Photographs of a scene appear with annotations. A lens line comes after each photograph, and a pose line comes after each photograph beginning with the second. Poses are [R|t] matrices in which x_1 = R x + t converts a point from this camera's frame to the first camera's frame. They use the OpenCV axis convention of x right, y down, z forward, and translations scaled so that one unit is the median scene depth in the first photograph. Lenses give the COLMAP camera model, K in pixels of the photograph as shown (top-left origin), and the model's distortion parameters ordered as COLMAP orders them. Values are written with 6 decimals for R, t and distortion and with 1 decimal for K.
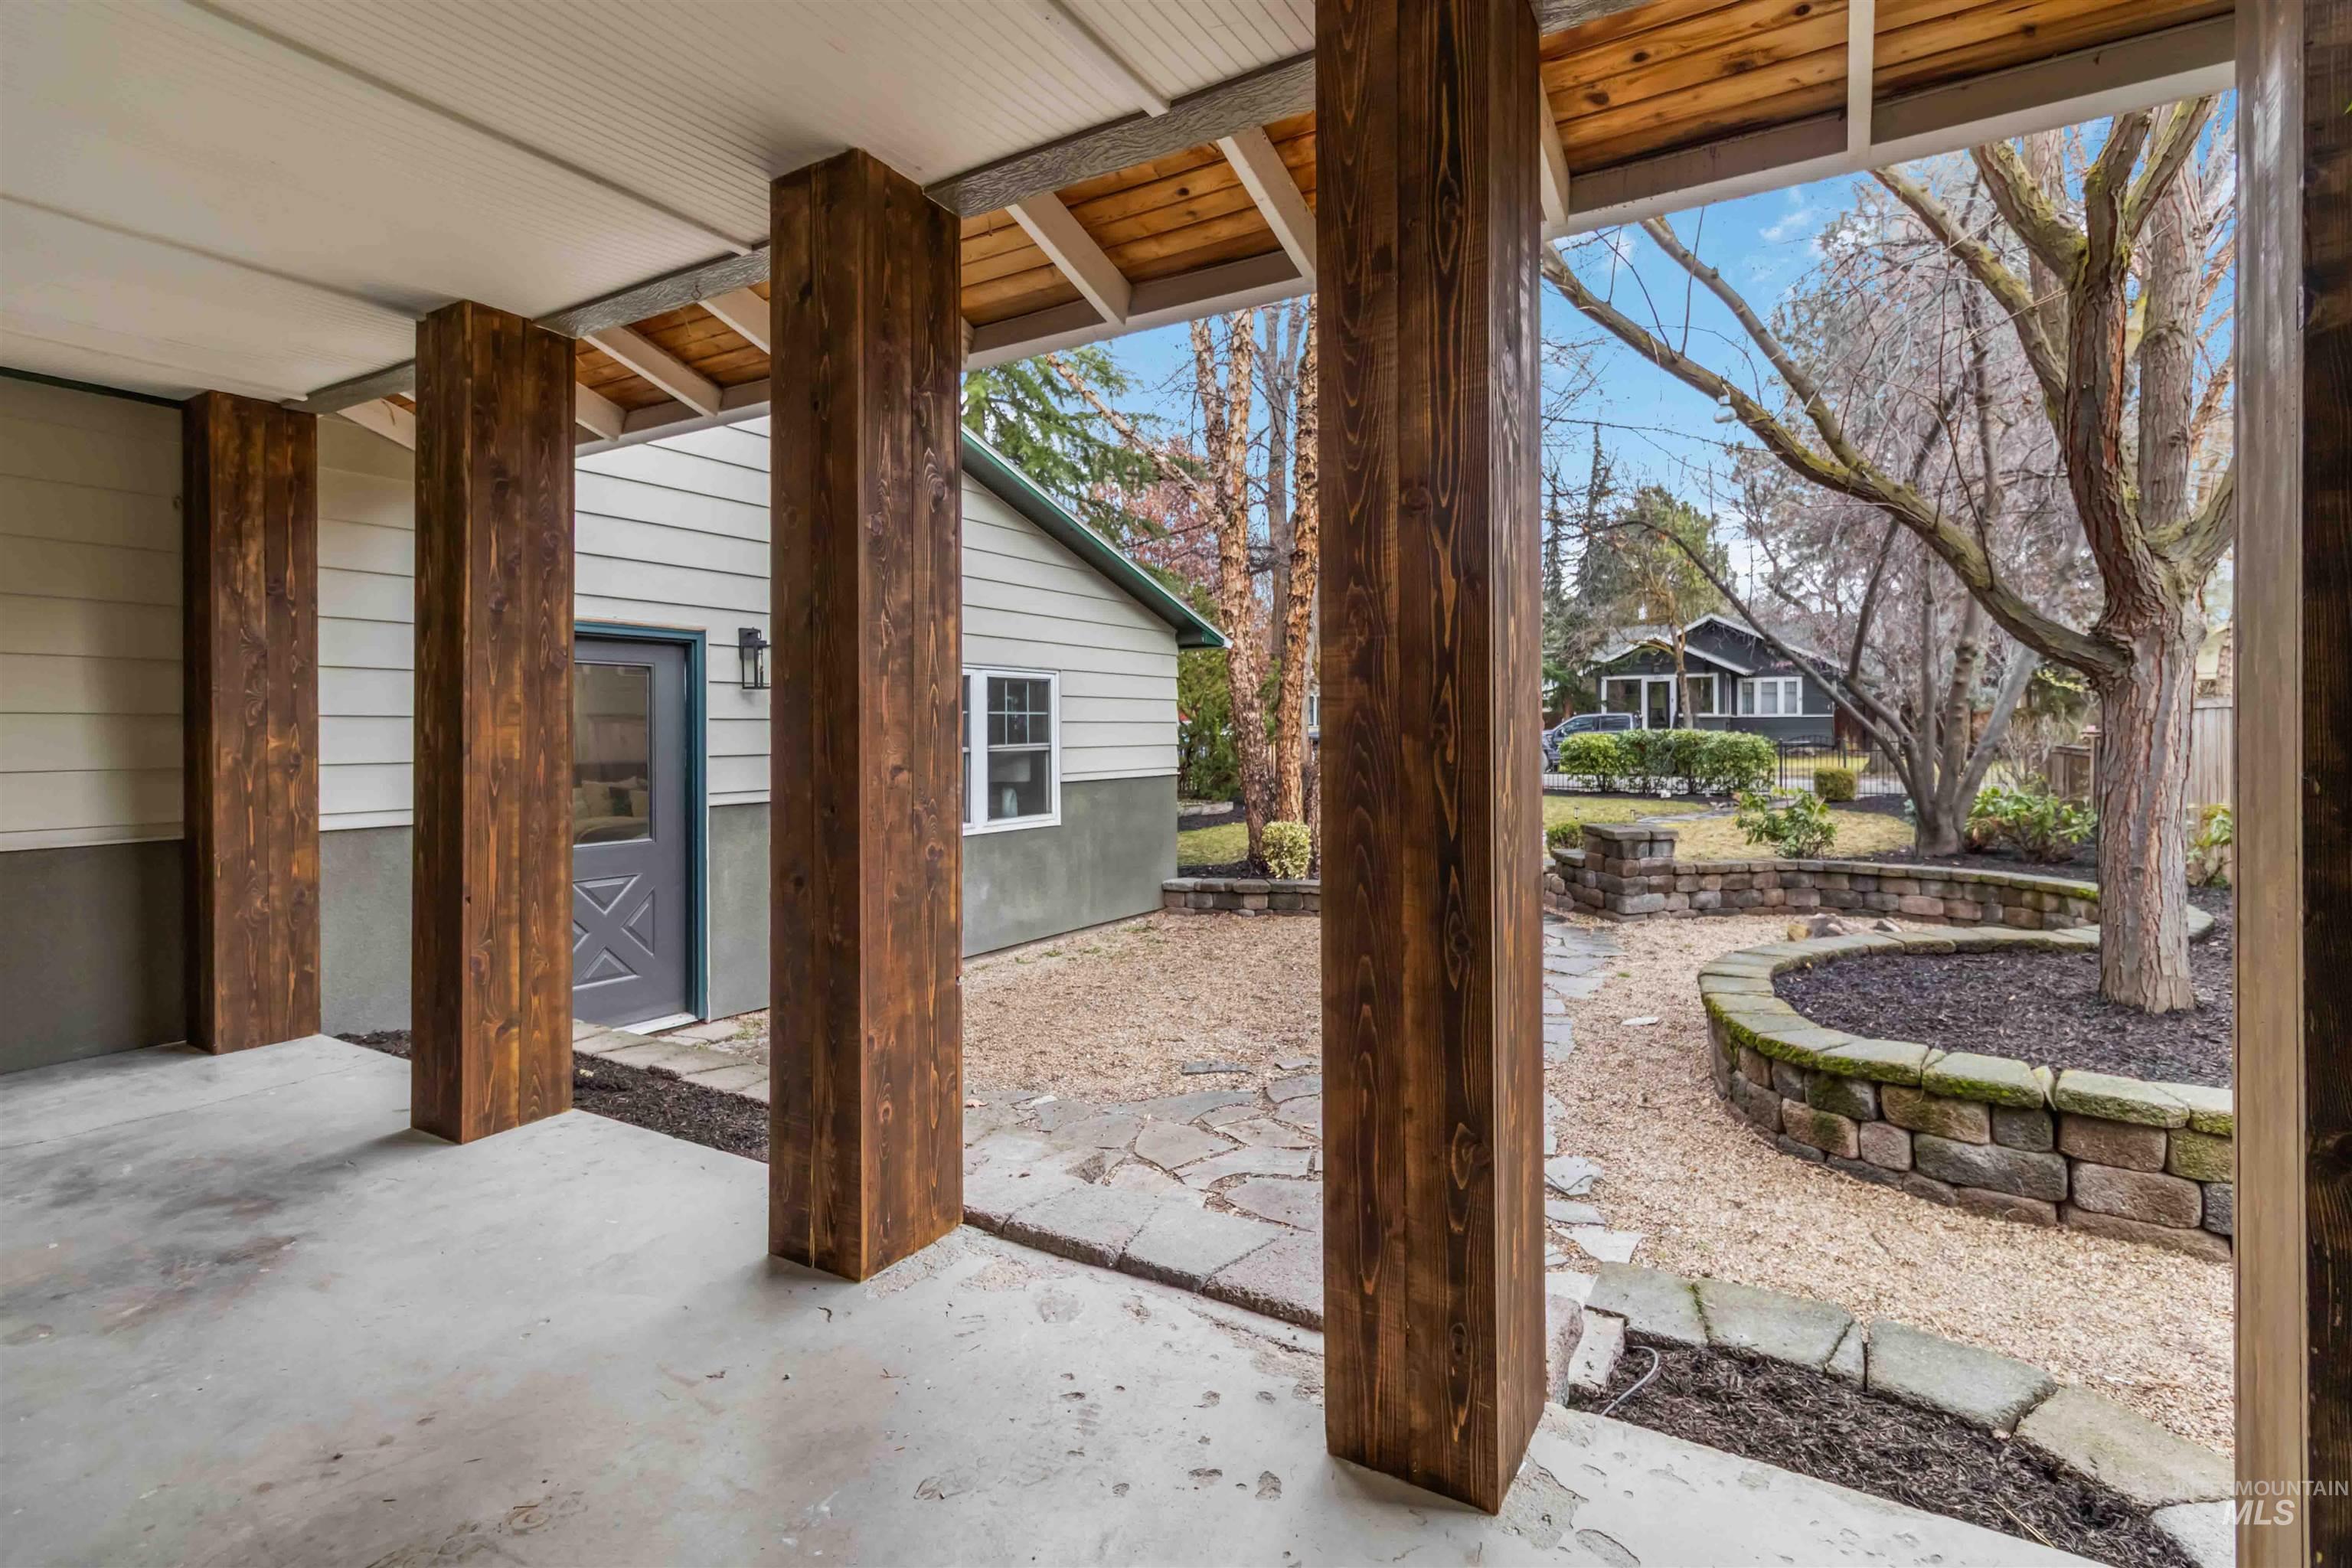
lens RADIAL K [[1127.9, 0, 1184.5], [0, 1127.9, 730.9], [0, 0, 1]] dist [0.002862, 0.000625]
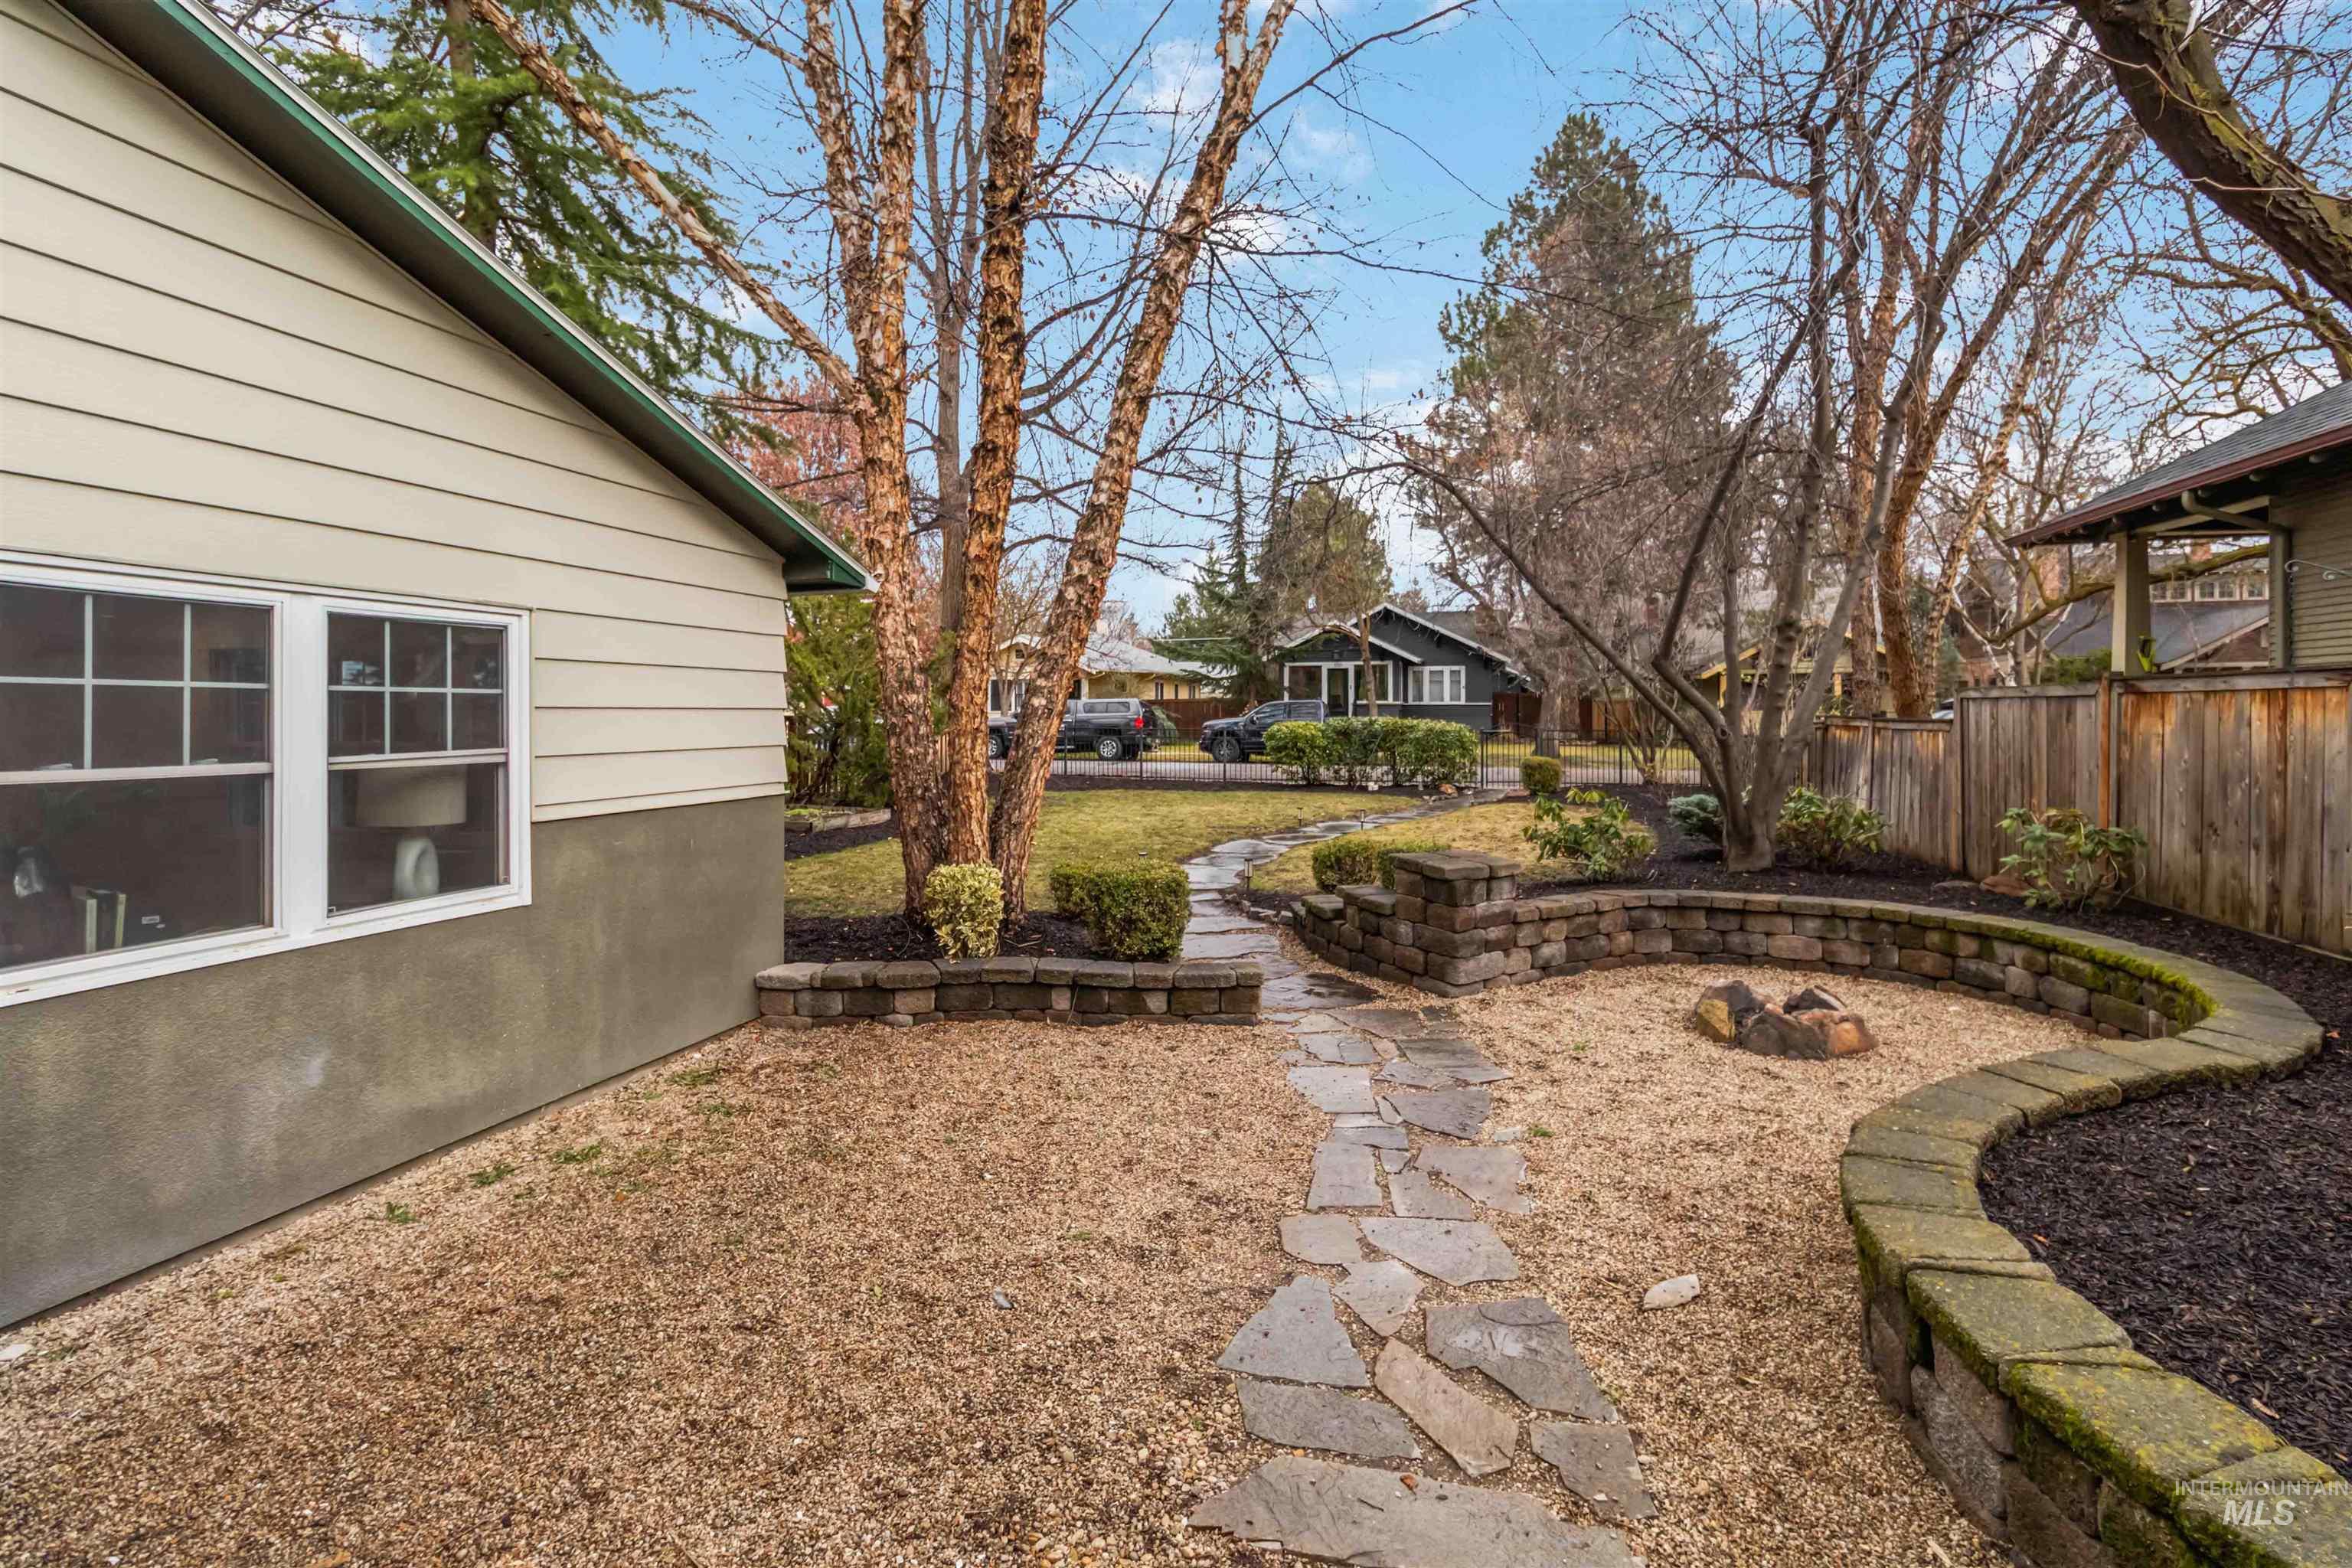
lens RADIAL K [[1123.4, 0, 1200.1], [0, 1123.4, 705.2], [0, 0, 1]] dist [0.002312, 0.000210]
pose [[0.953883, 0.004426, 0.300145, 0.024039], [-0.001418, 0.999947, -0.010240, -0.003513], [-0.300174, 0.009342, 0.953839, 0.328254]]
